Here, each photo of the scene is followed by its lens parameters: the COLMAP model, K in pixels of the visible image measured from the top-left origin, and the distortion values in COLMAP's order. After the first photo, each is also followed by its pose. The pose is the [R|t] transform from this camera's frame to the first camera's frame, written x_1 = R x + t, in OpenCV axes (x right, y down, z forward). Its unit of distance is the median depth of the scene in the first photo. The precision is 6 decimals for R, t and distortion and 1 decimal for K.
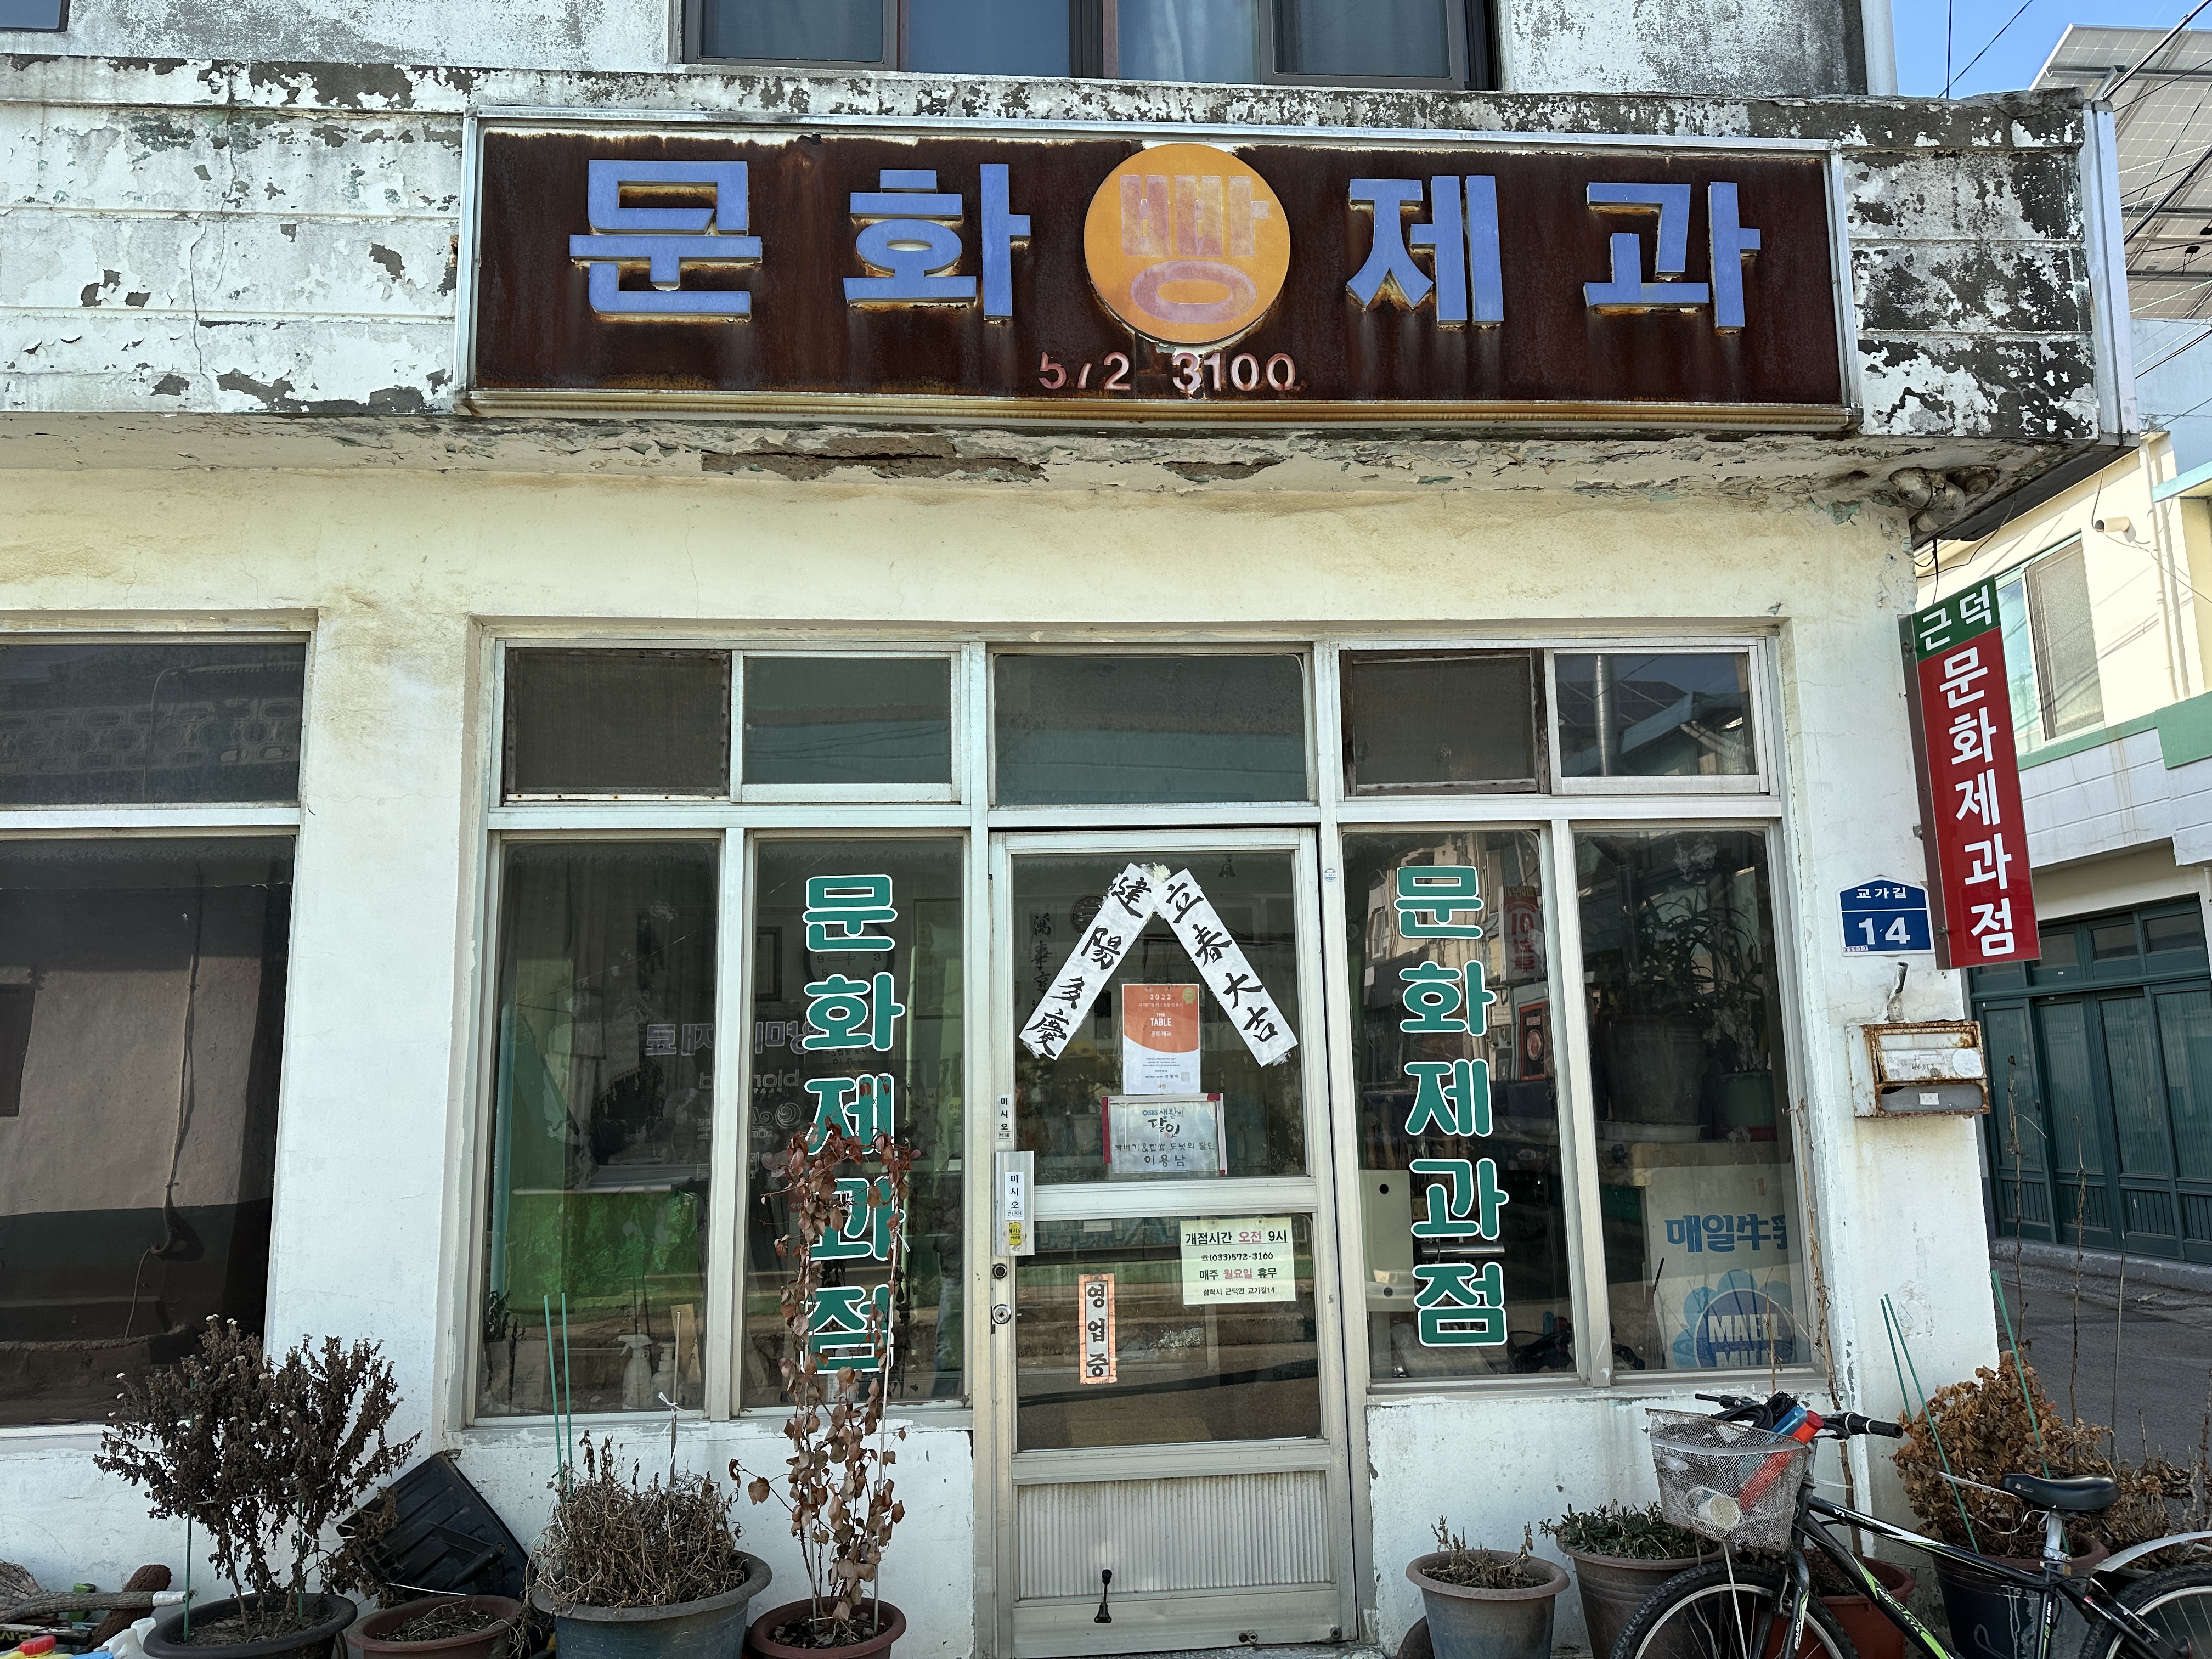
lens RADIAL K [[1488.6, 0, 1067.6], [0, 1488.6, 840.8], [0, 0, 1]] dist [0.064270, -0.065861]
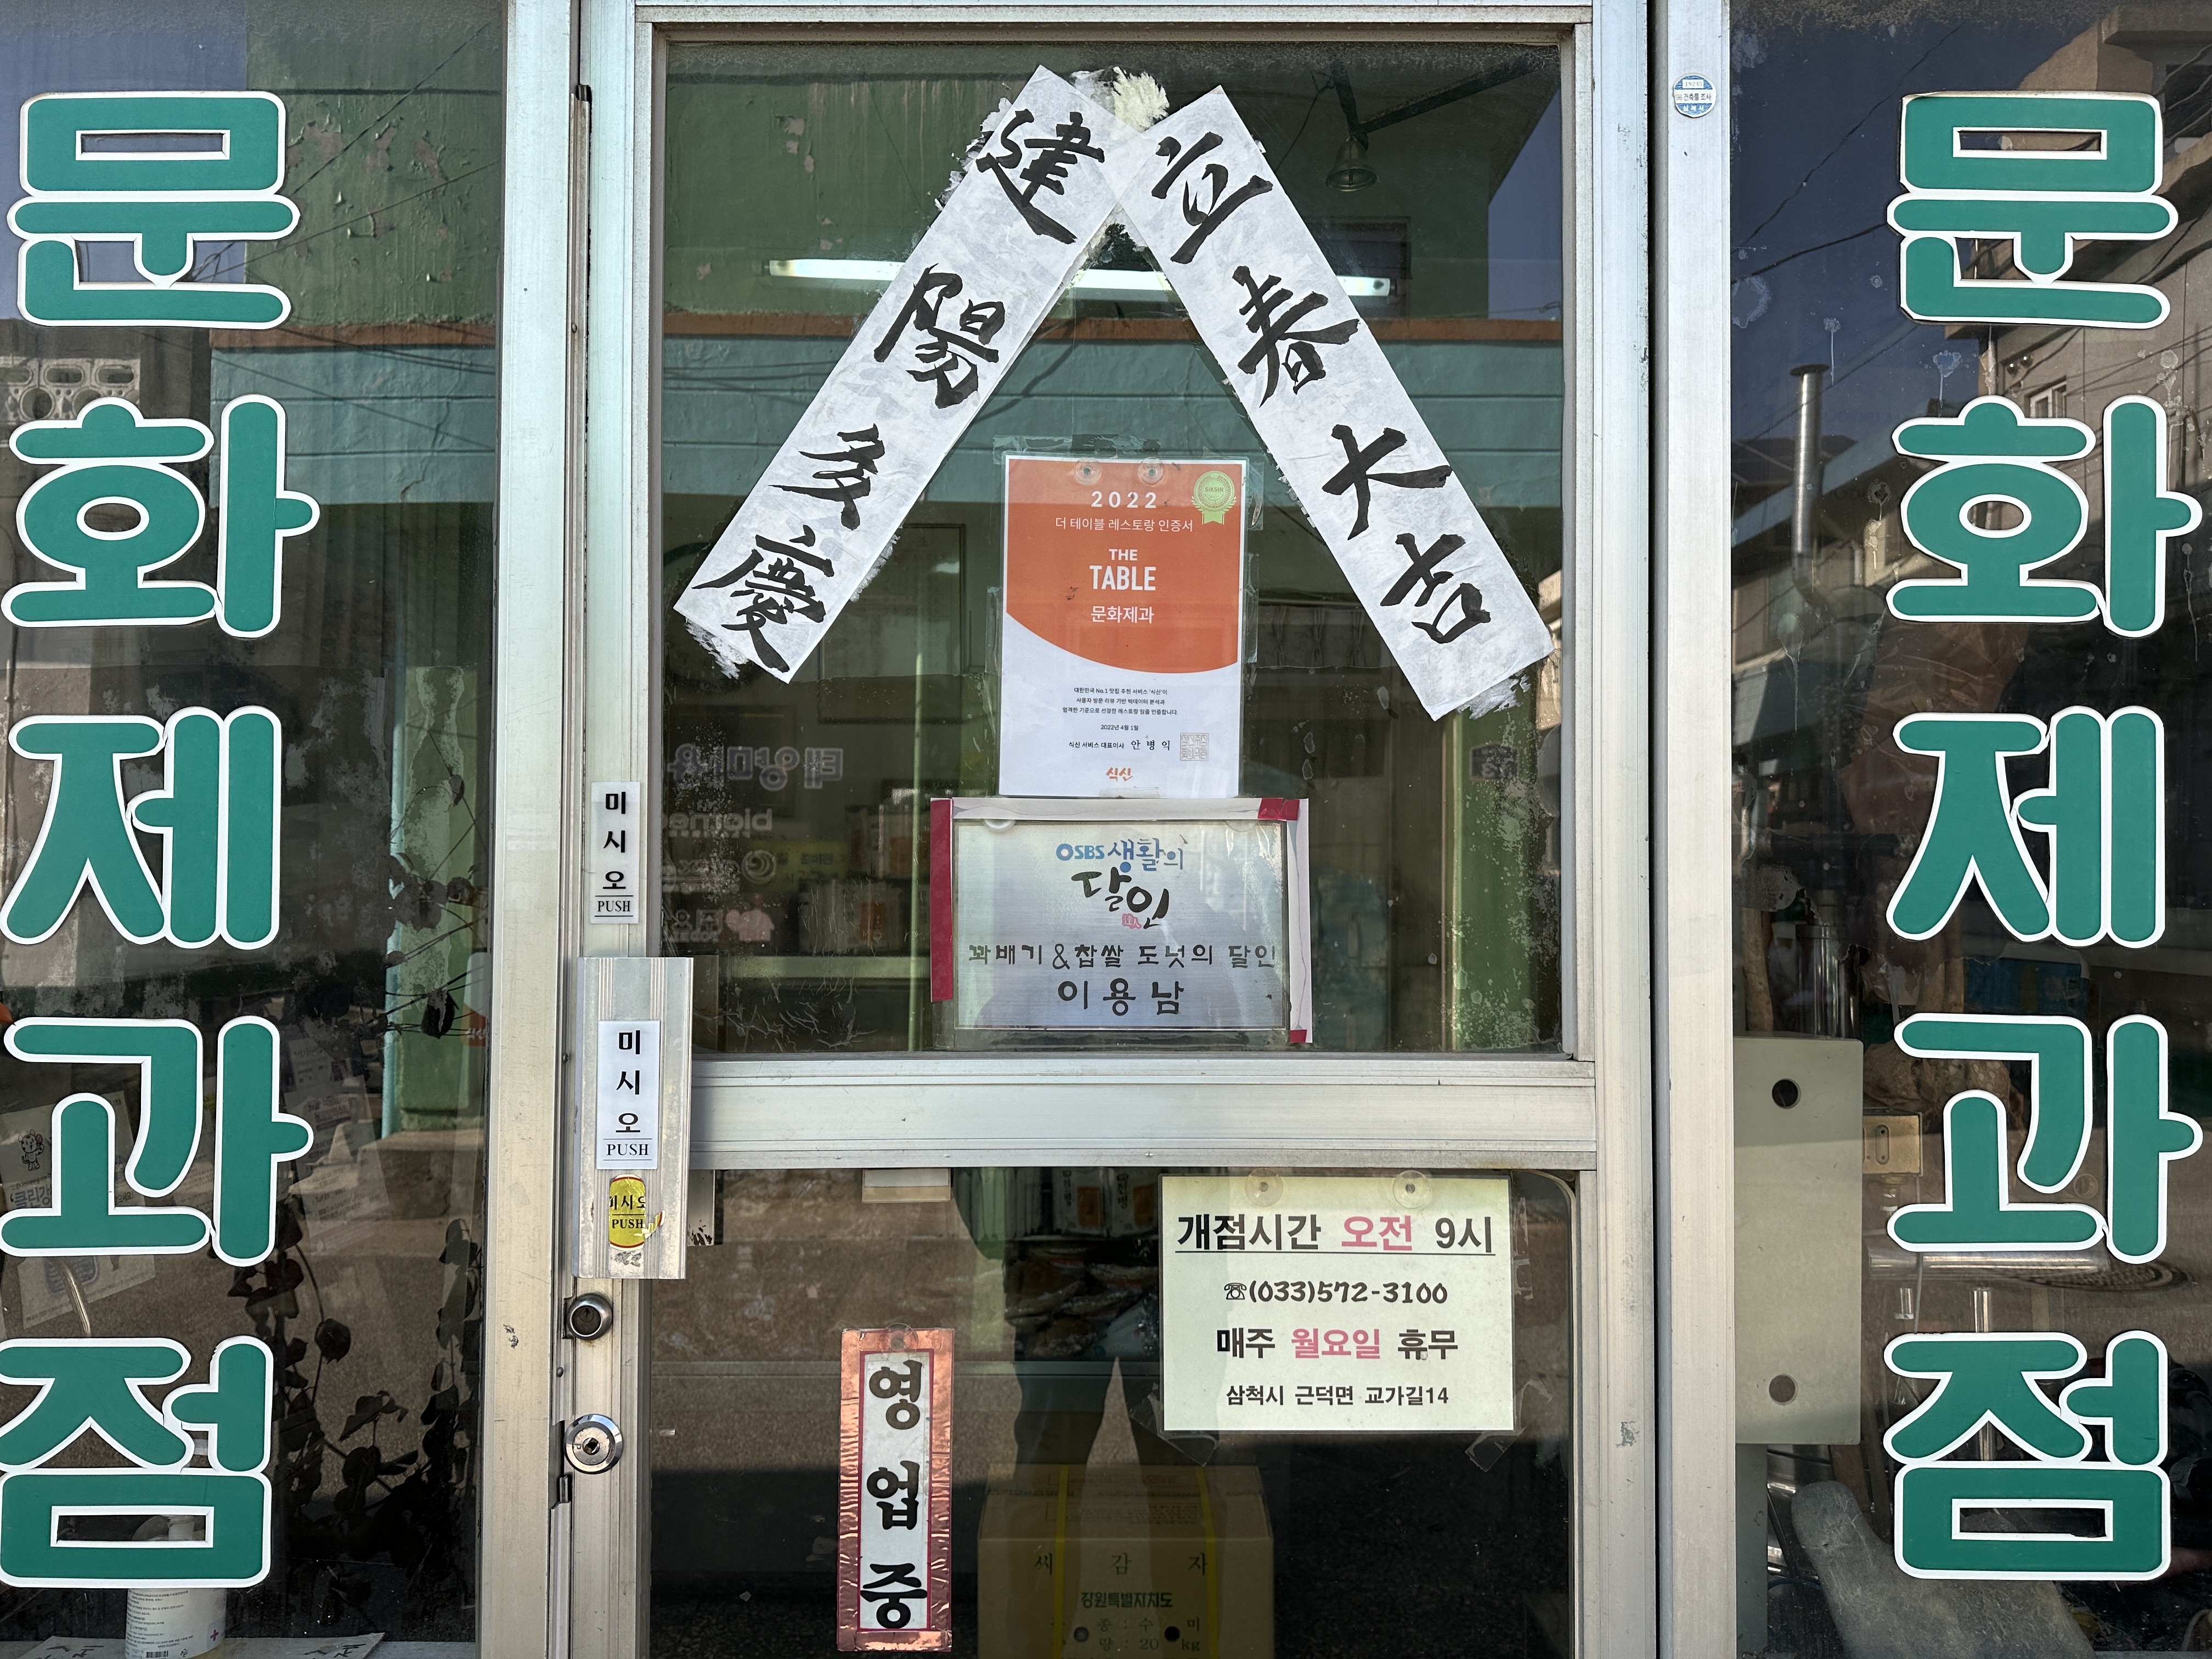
lens RADIAL K [[1488.6, 0, 1067.6], [0, 1488.6, 840.8], [0, 0, 1]] dist [0.064270, -0.065861]
pose [[0.996563, 0.022268, -0.079791, 0.079499], [-0.011279, 0.990699, 0.135603, 0.137929], [0.082069, -0.134237, 0.987545, 0.688901]]
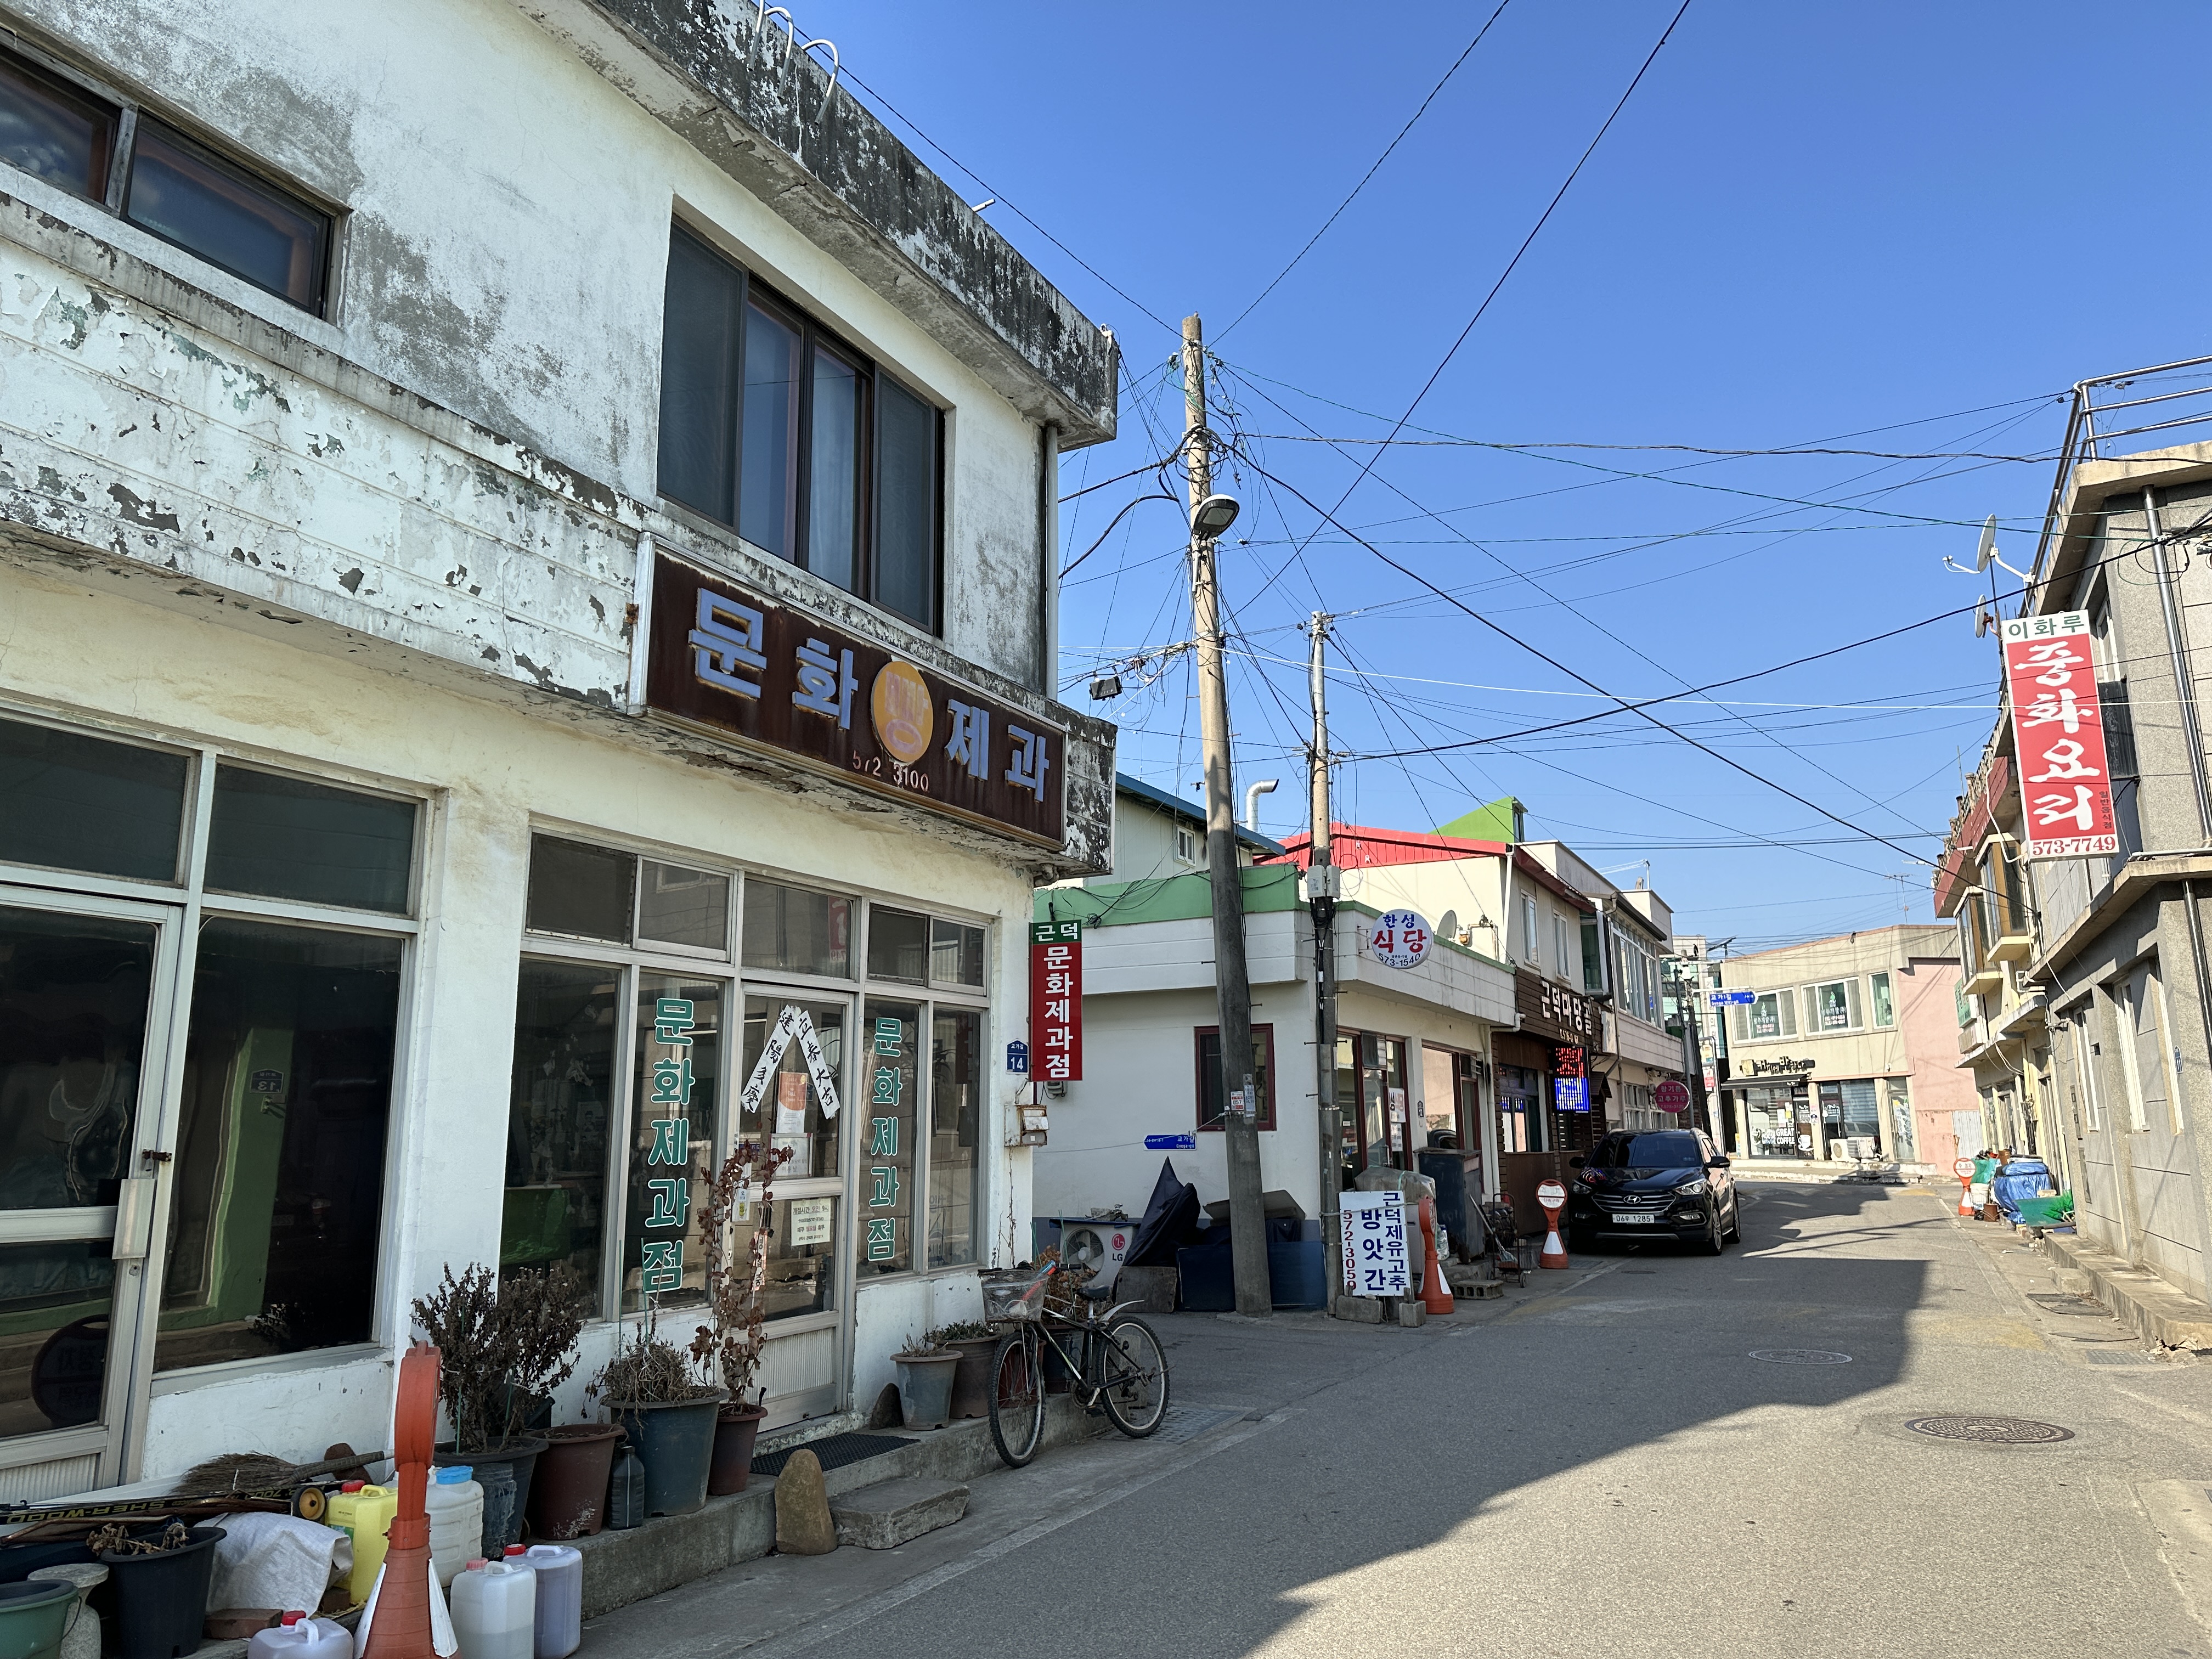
lens RADIAL K [[1488.6, 0, 1067.6], [0, 1488.6, 840.8], [0, 0, 1]] dist [0.064270, -0.065861]
pose [[0.550583, 0.176110, 0.815992, -1.343462], [-0.134175, 0.983454, -0.121718, -0.006764], [-0.823927, -0.042470, 0.565103, -0.320202]]
